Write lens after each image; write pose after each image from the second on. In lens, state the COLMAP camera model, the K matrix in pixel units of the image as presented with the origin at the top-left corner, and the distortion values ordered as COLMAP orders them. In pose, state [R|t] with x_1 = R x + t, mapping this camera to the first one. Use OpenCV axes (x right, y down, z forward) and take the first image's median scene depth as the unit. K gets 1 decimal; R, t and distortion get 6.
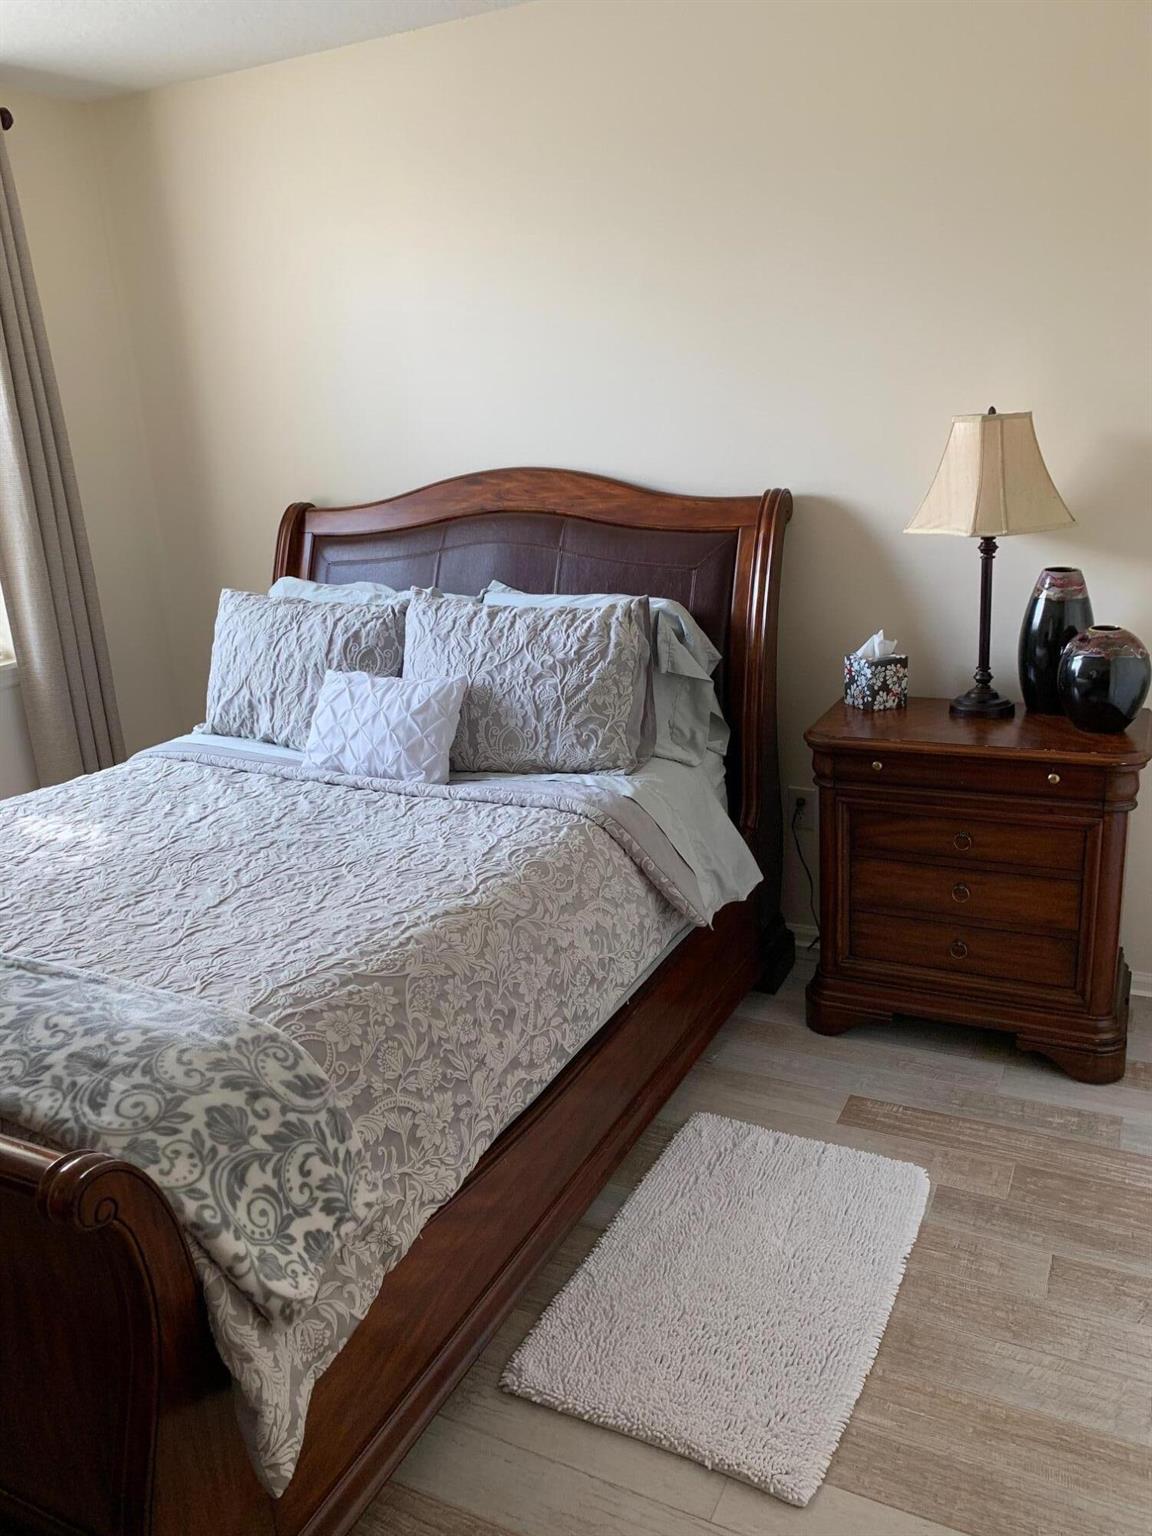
lens RADIAL K [[1168.5, 0, 573.6], [0, 1168.5, 748.9], [0, 0, 1]] dist [0.038595, -0.132210]
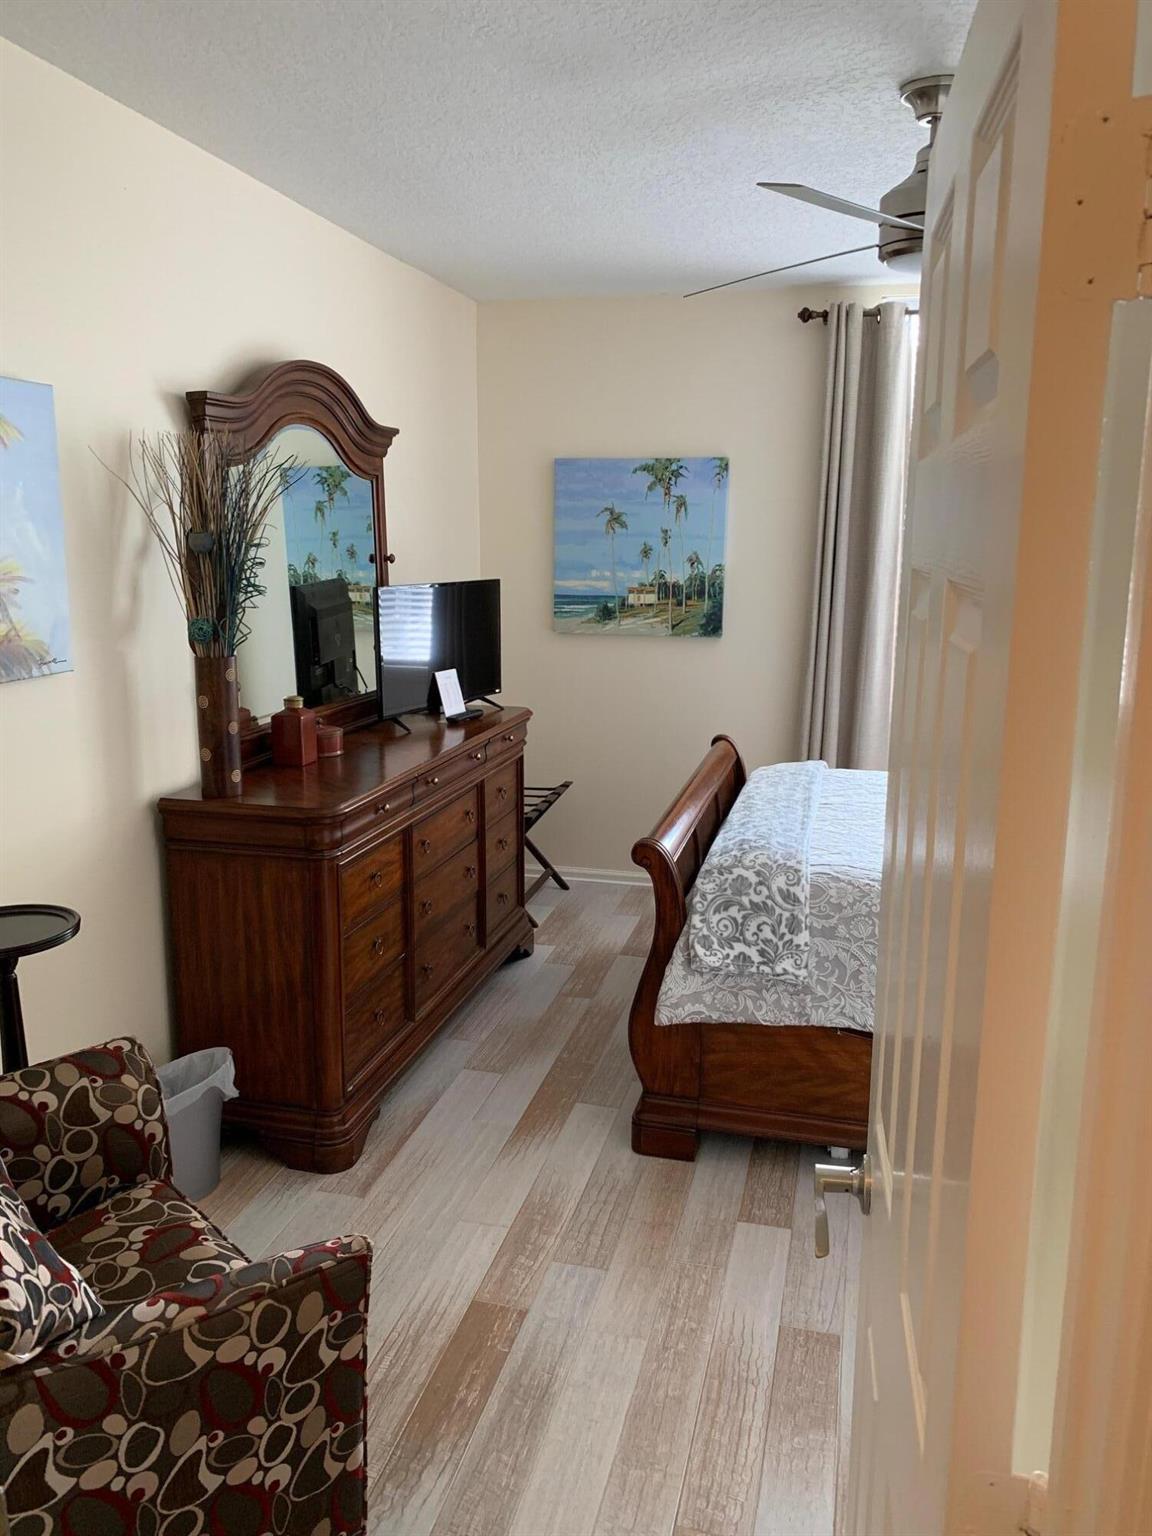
lens RADIAL K [[1155.3, 0, 576.0], [0, 1155.3, 768.0], [0, 0, 1]] dist [0.011046, -0.087498]
pose [[0.223213, 0.250820, -0.941948, 1.415701], [-0.295157, 0.938356, 0.179920, -0.143400], [0.929009, 0.237861, 0.283485, 0.102559]]
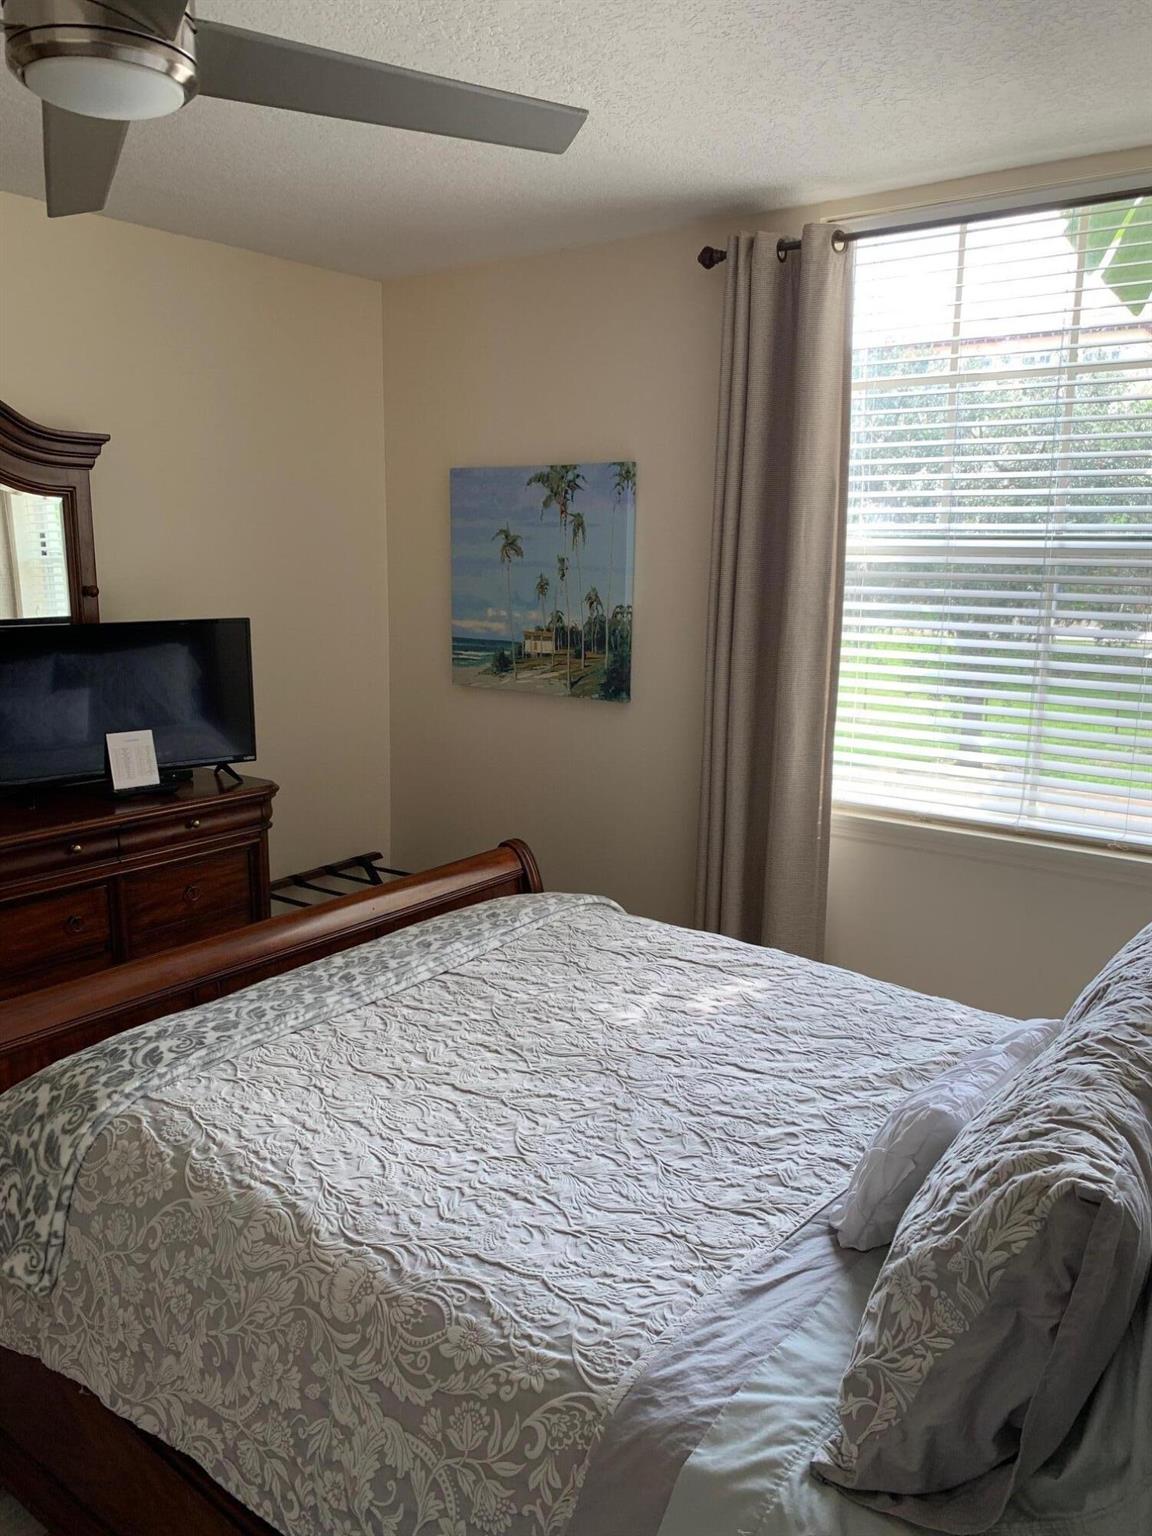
lens RADIAL K [[1155.4, 0, 601.2], [0, 1155.4, 767.9], [0, 0, 1]] dist [0.007825, 0.004994]
pose [[-0.165223, 0.239410, -0.956757, 0.721149], [-0.281482, 0.918294, 0.278395, -0.560339], [0.945235, 0.315307, -0.084334, 1.518325]]
